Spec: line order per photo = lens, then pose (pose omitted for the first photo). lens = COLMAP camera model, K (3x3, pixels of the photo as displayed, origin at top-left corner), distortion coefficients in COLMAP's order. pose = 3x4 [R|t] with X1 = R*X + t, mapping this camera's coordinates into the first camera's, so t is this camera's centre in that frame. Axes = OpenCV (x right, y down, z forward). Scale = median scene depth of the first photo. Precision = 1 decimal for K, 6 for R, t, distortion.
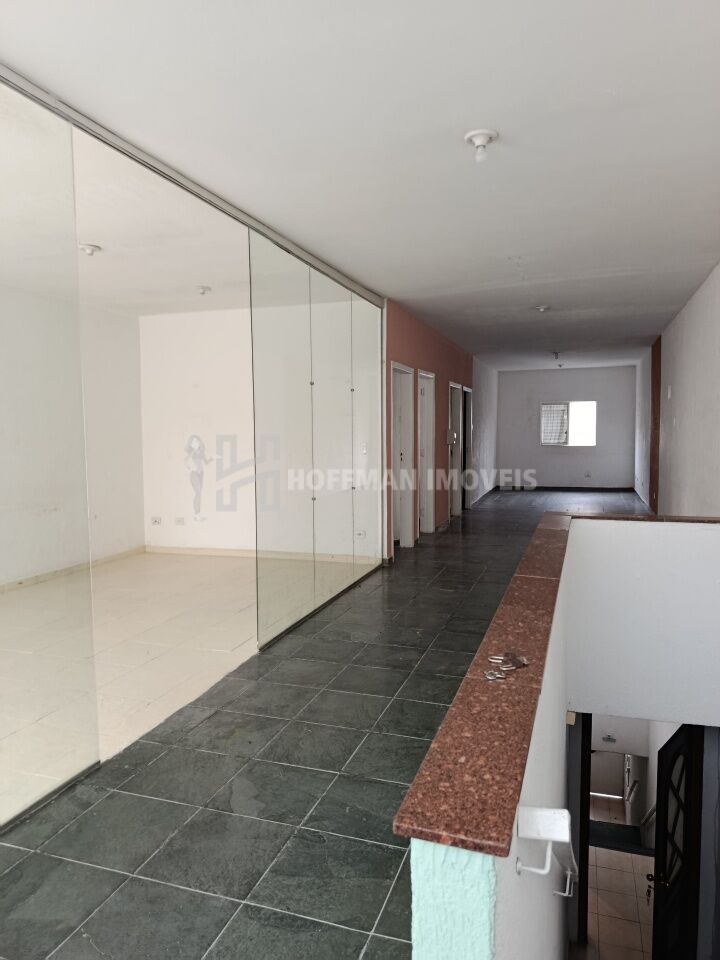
lens RADIAL K [[657.5, 0, 360.0], [0, 657.5, 480.0], [0, 0, 1]] dist [-0.002260, -0.000486]
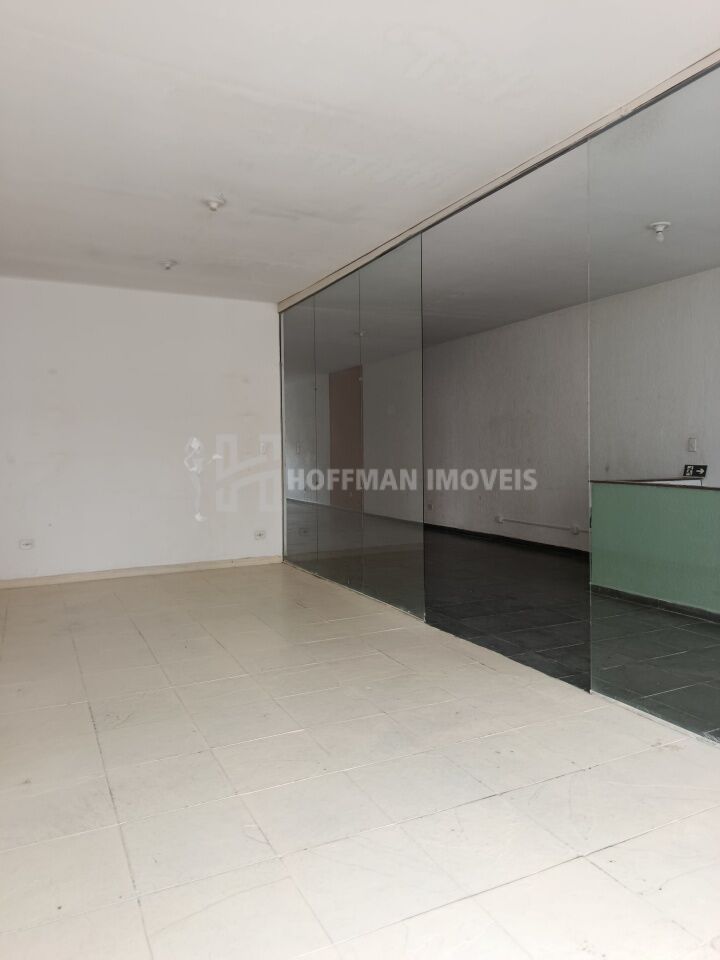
lens RADIAL K [[664.2, 0, 360.0], [0, 664.2, 480.0], [0, 0, 1]] dist [0.059173, 0.000078]
pose [[0.695296, -0.023191, 0.718349, -1.220668], [0.053043, 0.998409, -0.019109, 0.050782], [-0.716763, 0.051389, 0.695420, 0.367815]]
